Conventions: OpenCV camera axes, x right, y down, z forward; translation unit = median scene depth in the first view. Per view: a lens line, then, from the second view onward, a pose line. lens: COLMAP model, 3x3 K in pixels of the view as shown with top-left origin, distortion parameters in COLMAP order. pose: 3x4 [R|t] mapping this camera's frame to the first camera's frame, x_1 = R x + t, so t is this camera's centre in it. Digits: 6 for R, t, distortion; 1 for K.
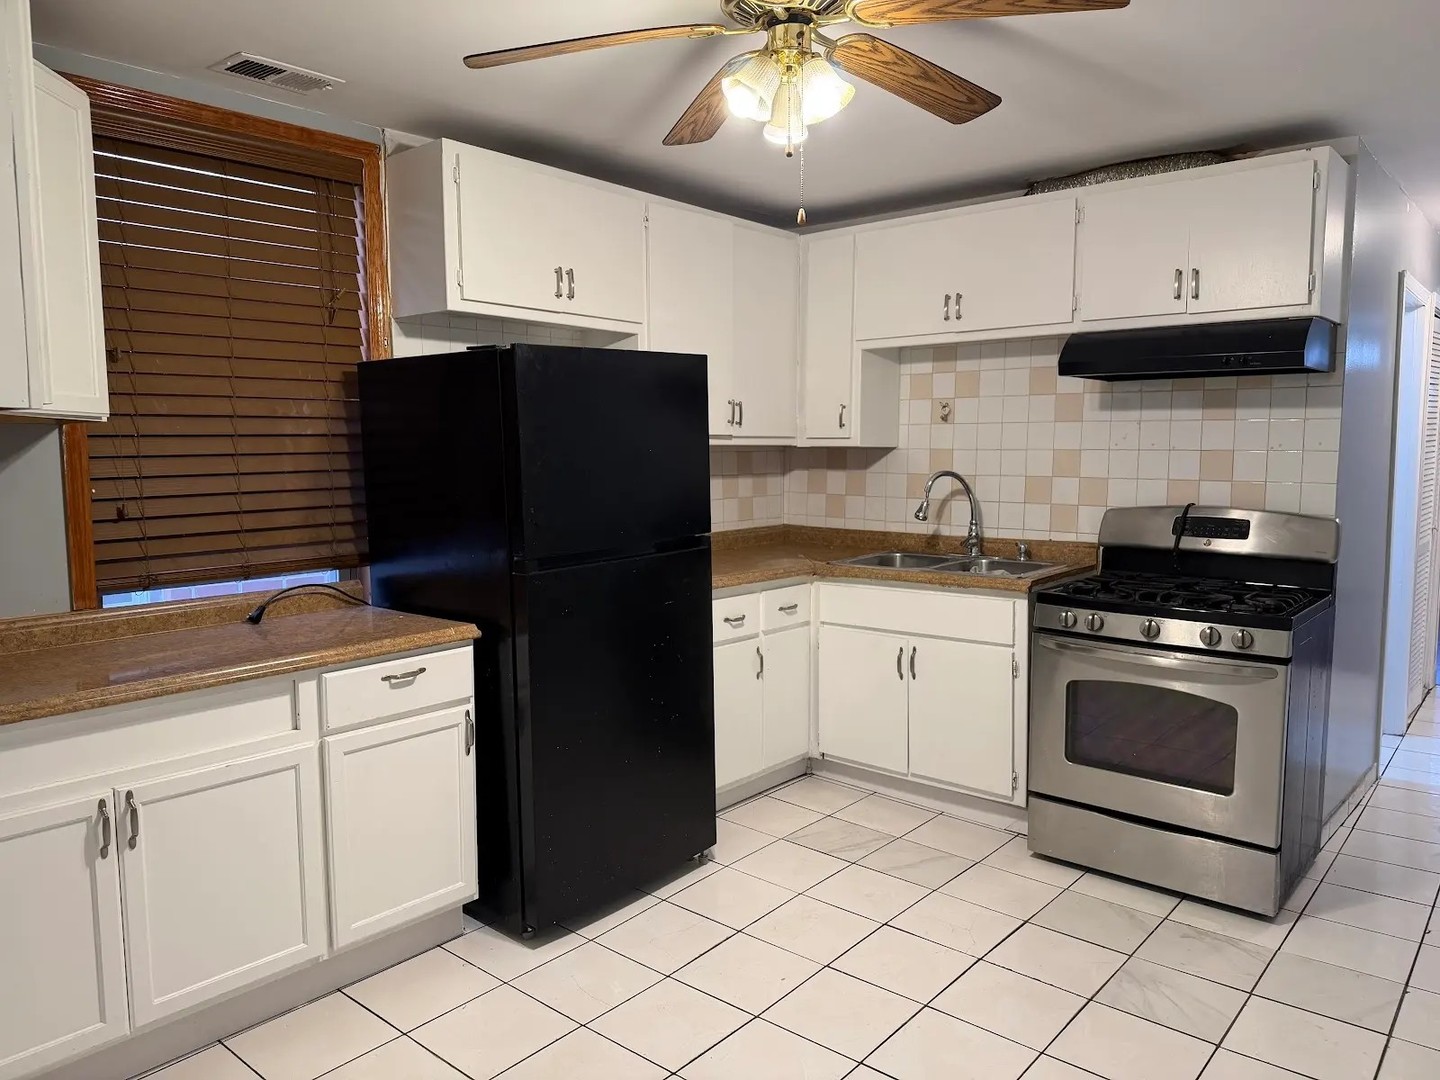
lens RADIAL K [[1011.3, 0, 716.2], [0, 1011.3, 538.8], [0, 0, 1]] dist [0.109247, -0.150722]
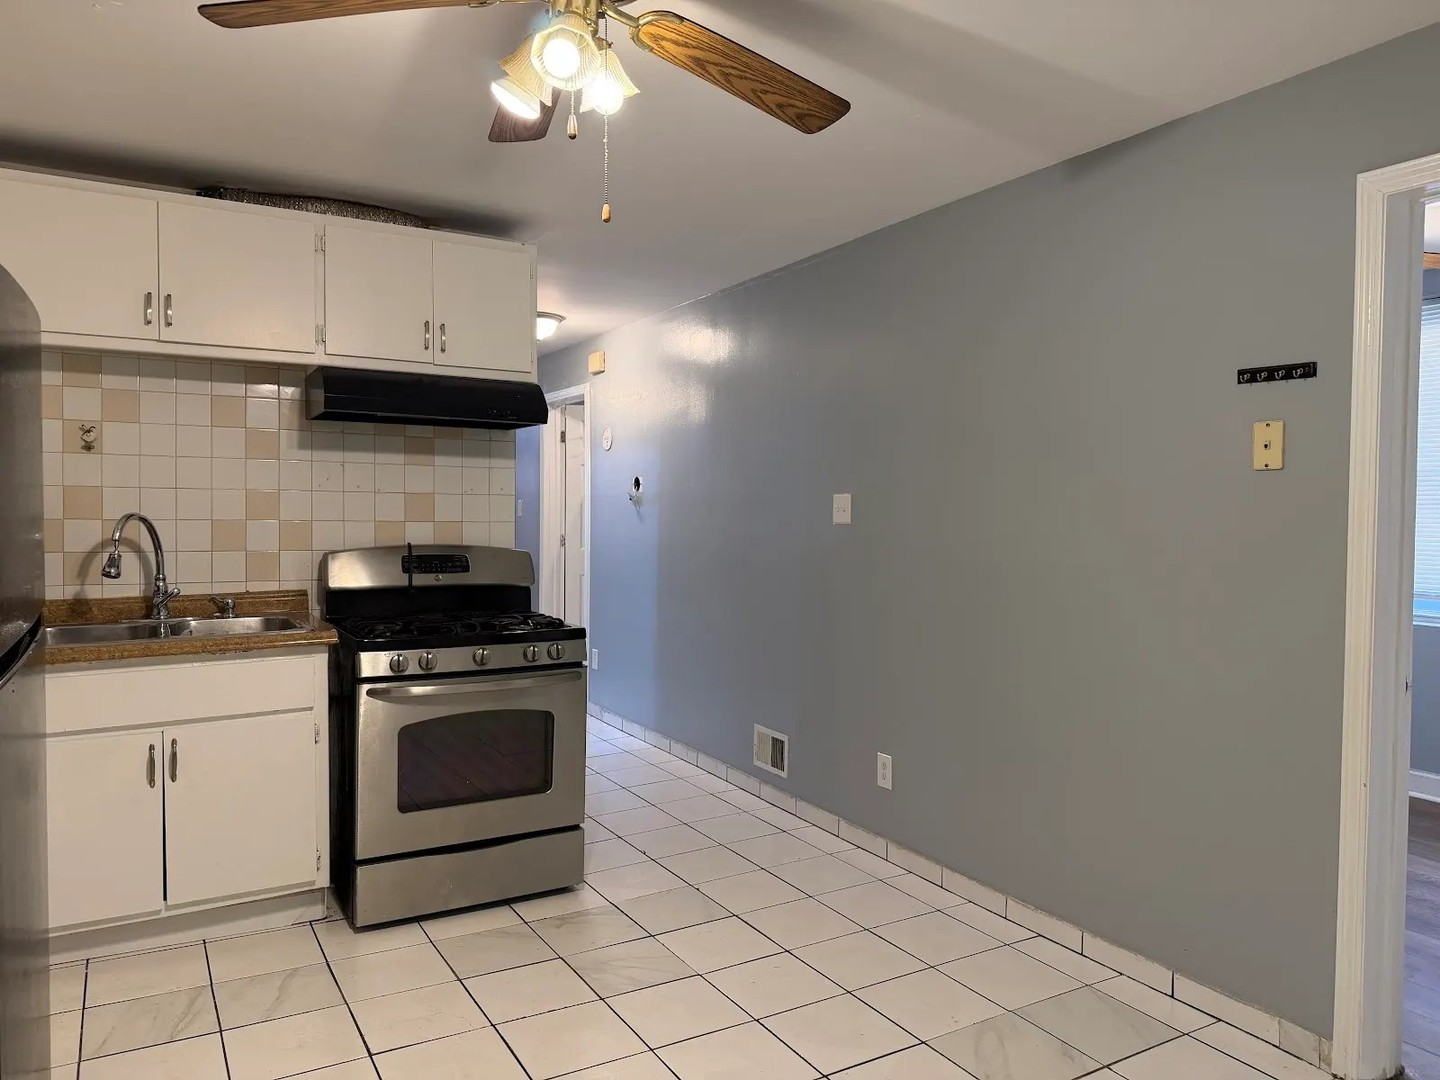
lens RADIAL K [[1011.3, 0, 716.2], [0, 1011.3, 538.8], [0, 0, 1]] dist [0.109247, -0.150722]
pose [[0.327102, -0.024433, 0.944673, -0.414113], [0.079990, 0.996794, -0.001916, -0.010955], [-0.941597, 0.076191, 0.328008, 0.353100]]
